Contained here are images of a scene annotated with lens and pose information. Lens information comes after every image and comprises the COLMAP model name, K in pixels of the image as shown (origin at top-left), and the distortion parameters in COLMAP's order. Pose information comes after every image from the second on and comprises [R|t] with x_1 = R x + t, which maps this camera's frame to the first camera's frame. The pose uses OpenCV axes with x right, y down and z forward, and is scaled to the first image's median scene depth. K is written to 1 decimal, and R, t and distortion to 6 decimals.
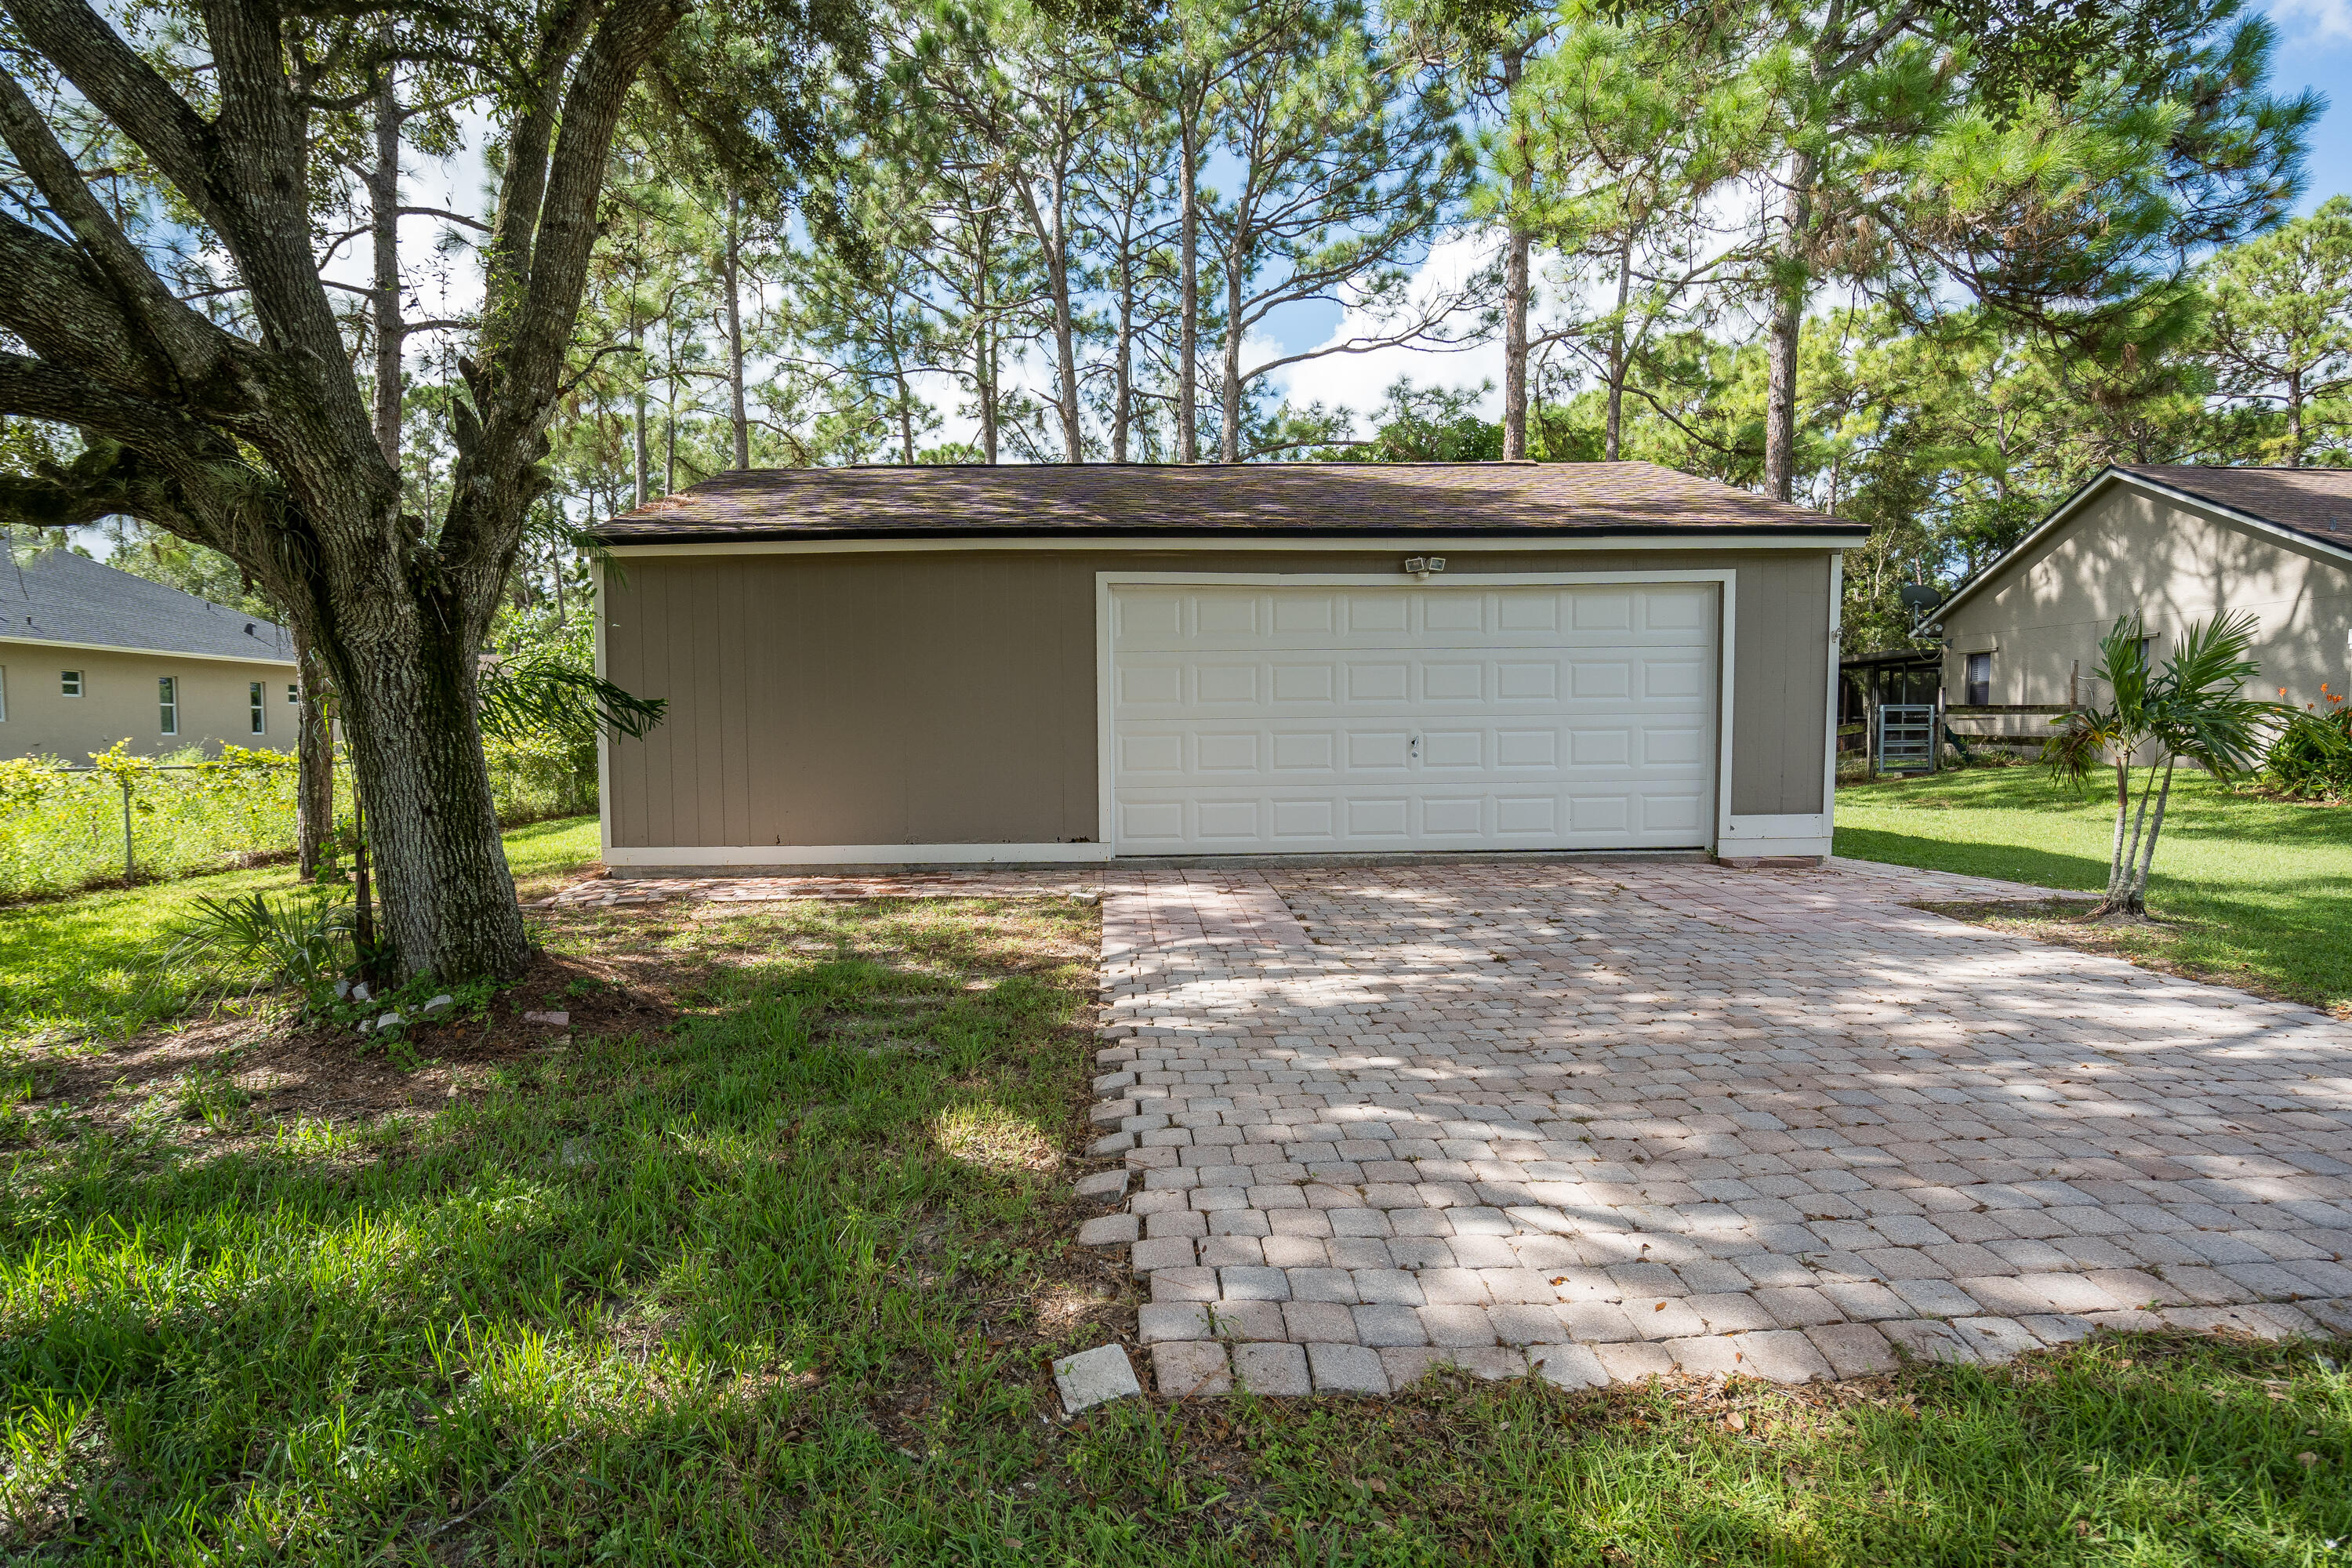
lens RADIAL K [[1171.8, 0, 1176.4], [0, 1171.8, 802.5], [0, 0, 1]] dist [-0.002383, -0.006789]
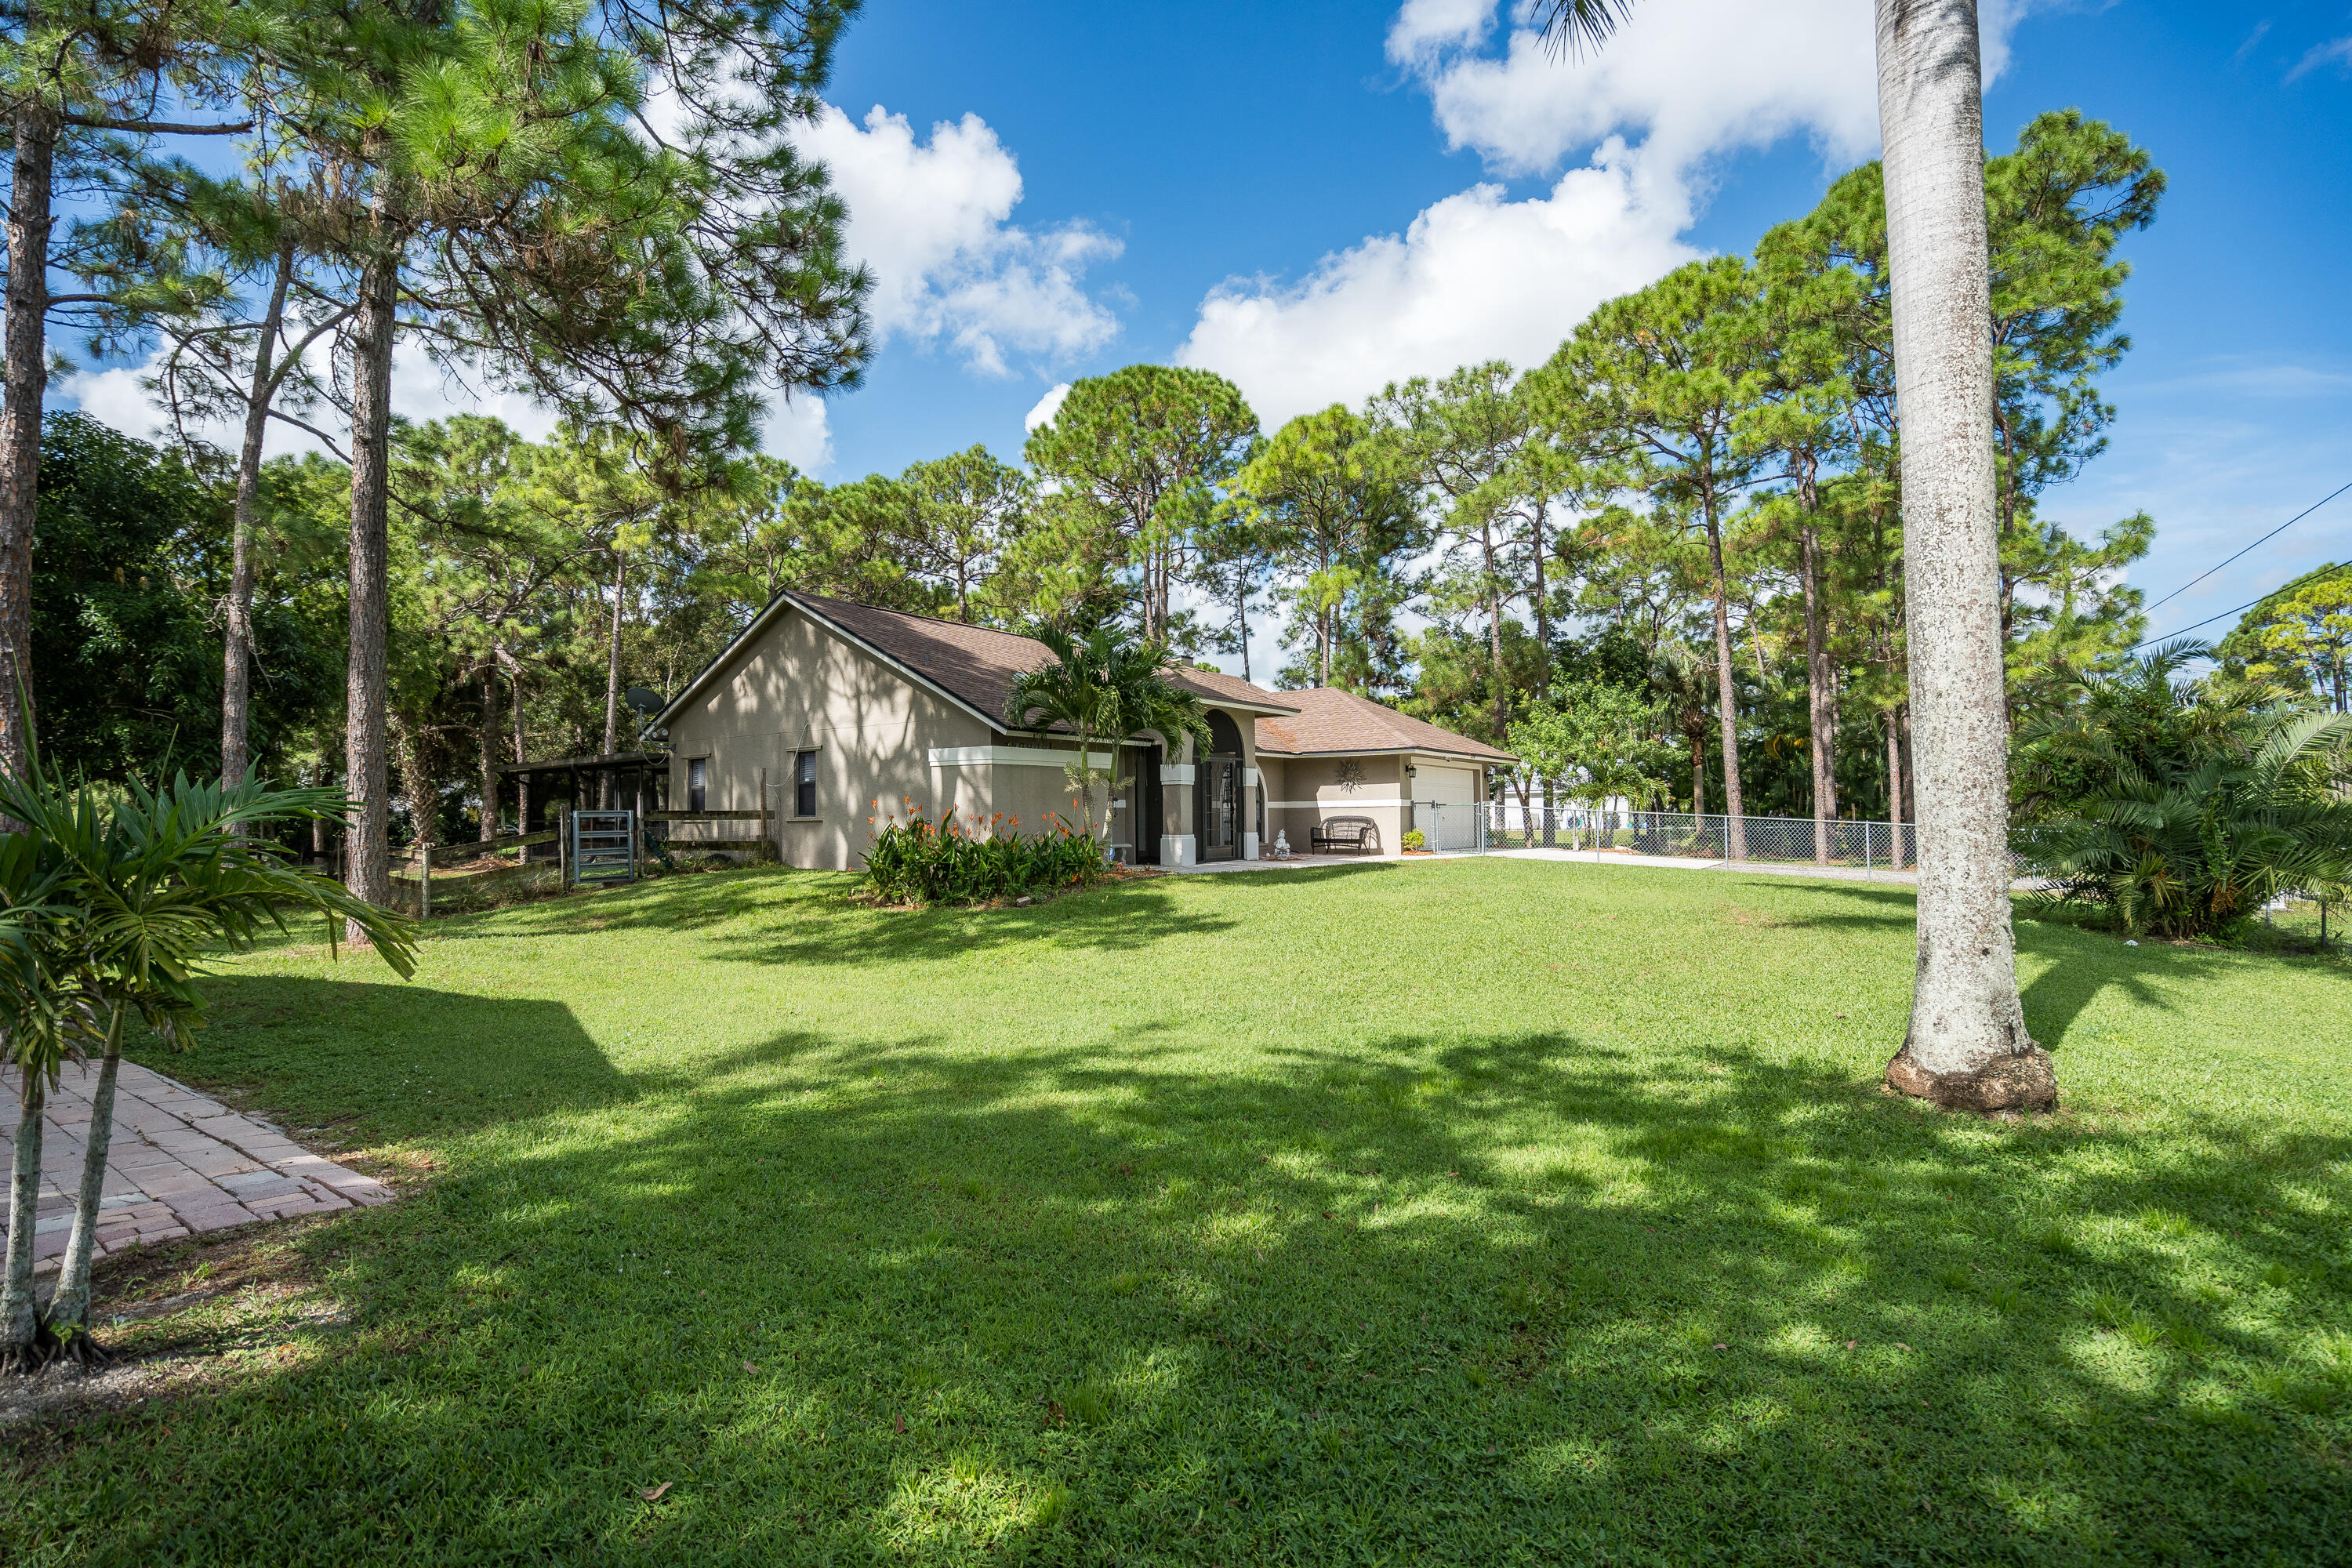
lens RADIAL K [[1046.9, 0, 1207.7], [0, 1046.9, 758.3], [0, 0, 1]] dist [0.003892, 0.000499]
pose [[0.588671, 0.037983, 0.807480, 0.263532], [0.063158, 0.993681, -0.092786, -0.021053], [-0.805902, 0.105620, 0.582552, 0.136971]]
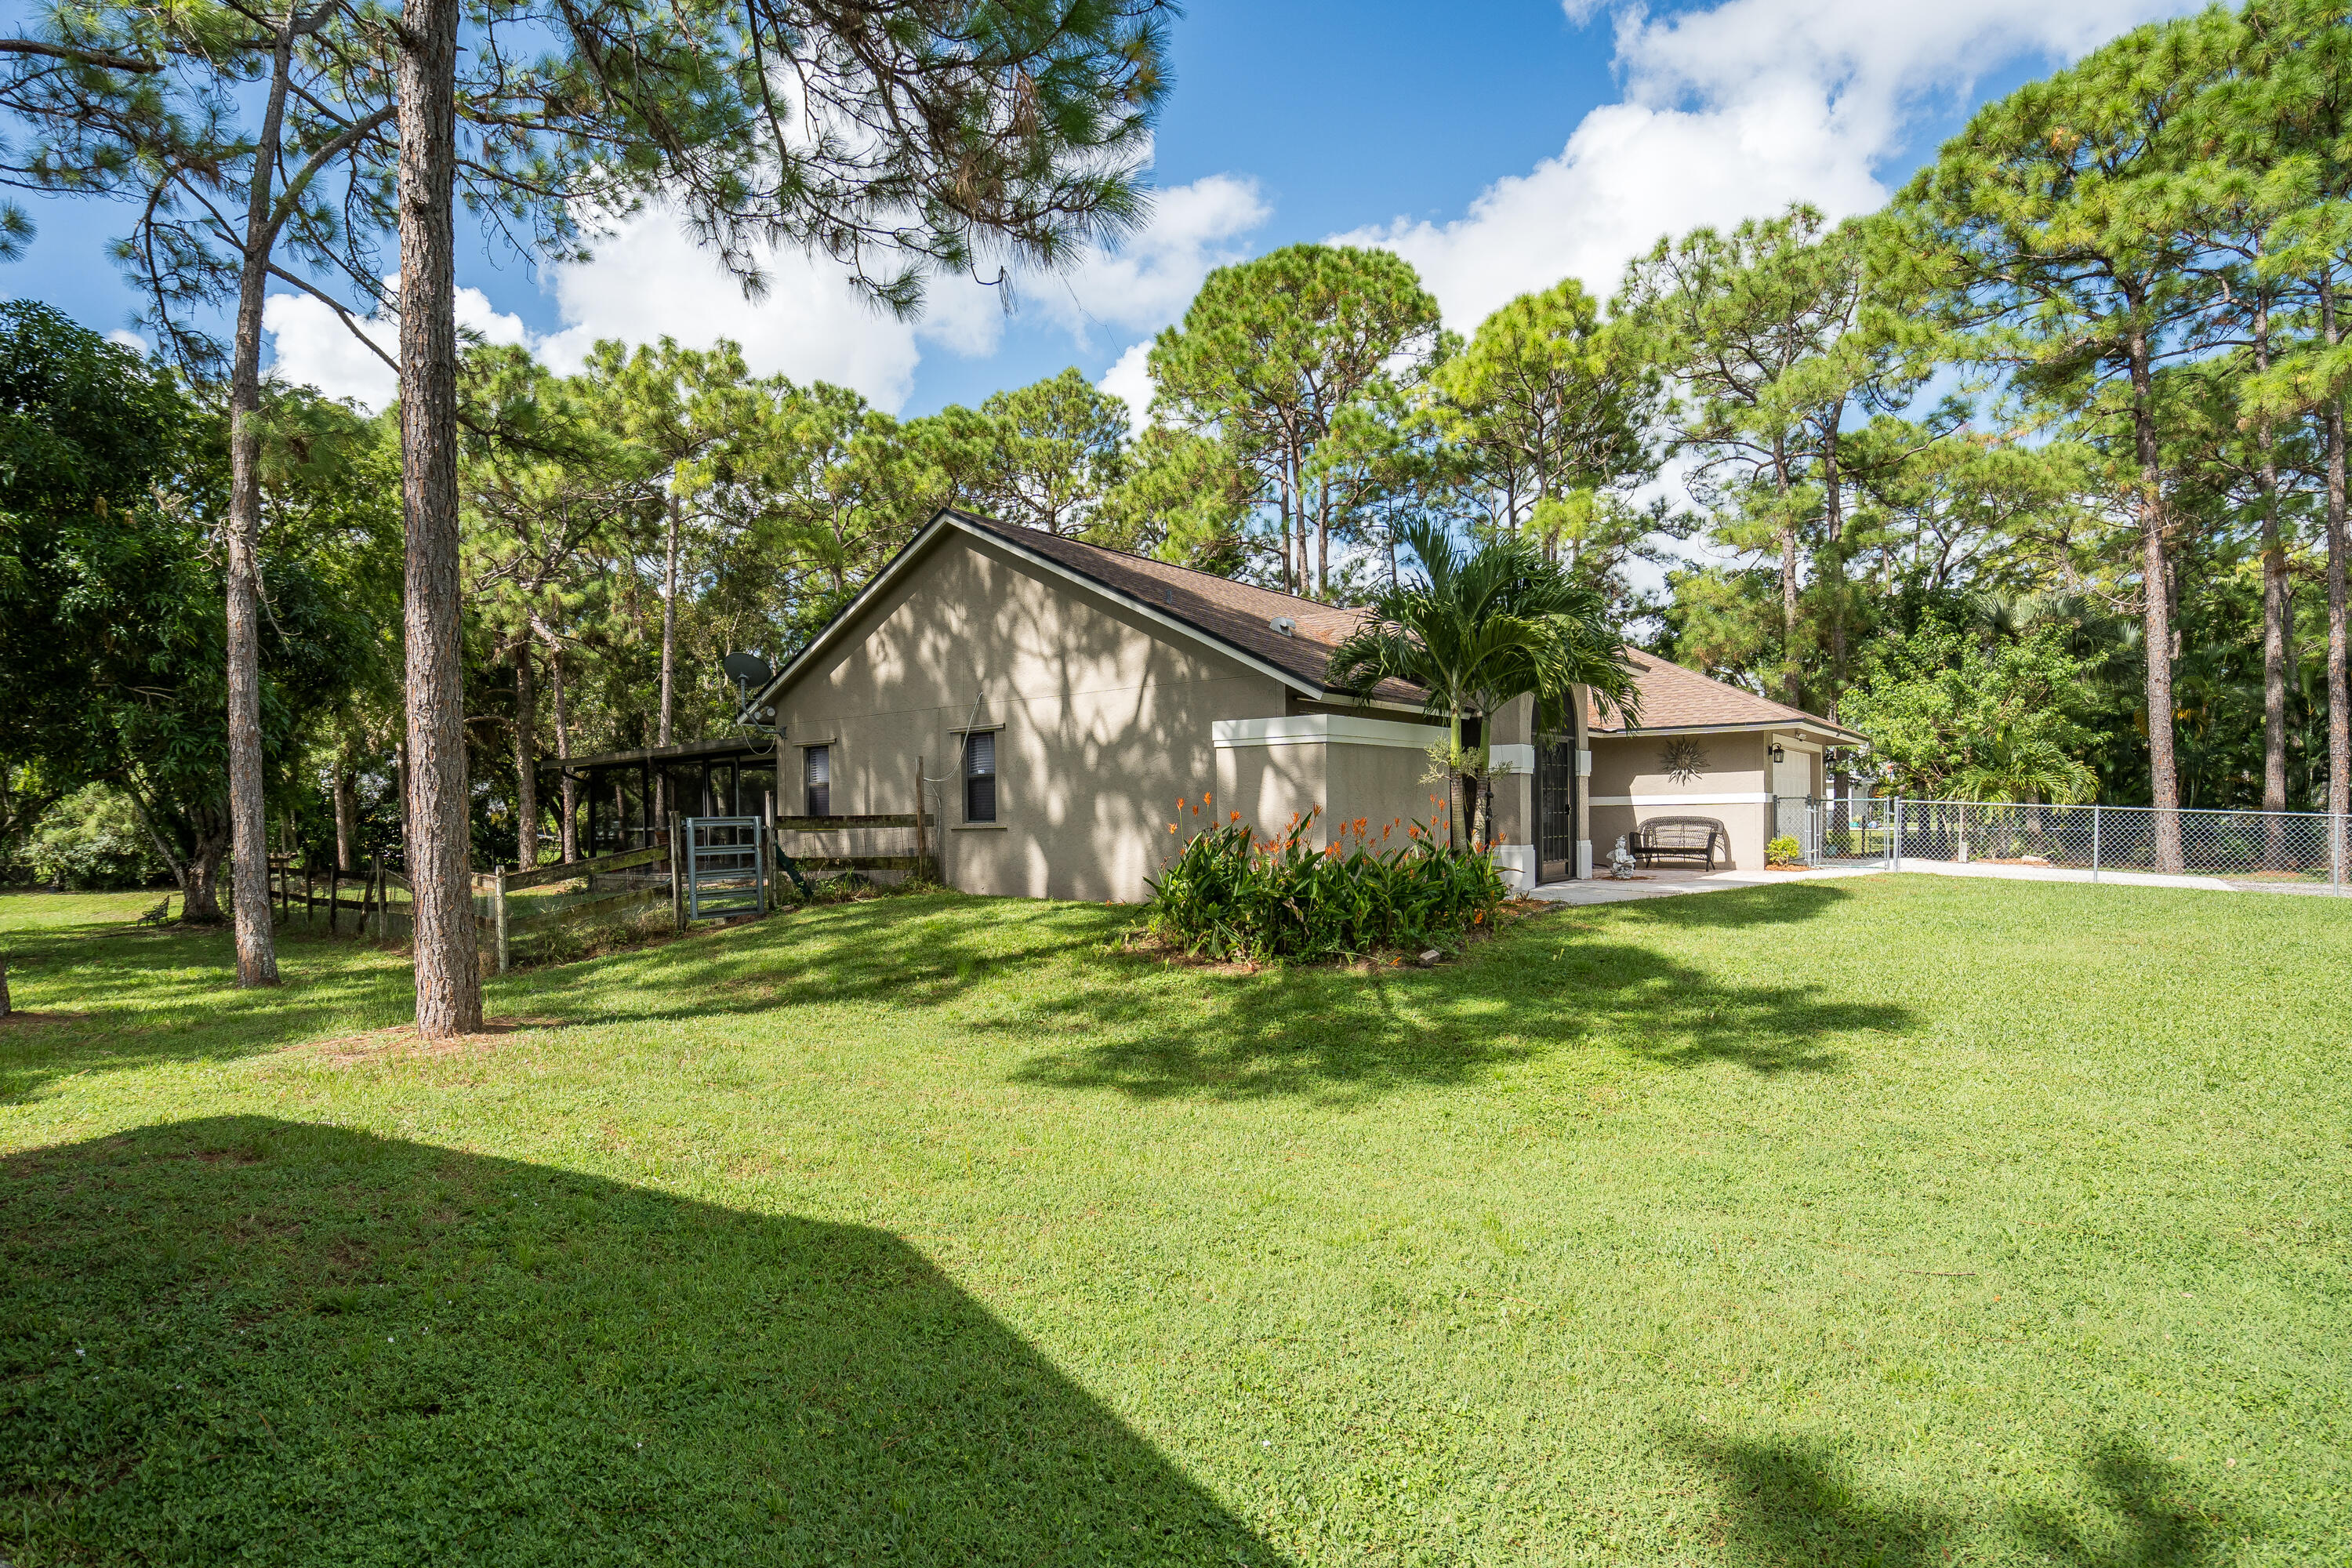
lens RADIAL K [[1171.8, 0, 1176.4], [0, 1171.8, 802.5], [0, 0, 1]] dist [-0.002383, -0.006789]
pose [[0.649840, -0.002540, 0.760067, 0.320514], [0.066854, 0.996310, -0.053830, -0.044836], [-0.757125, 0.085795, 0.647611, 0.410315]]
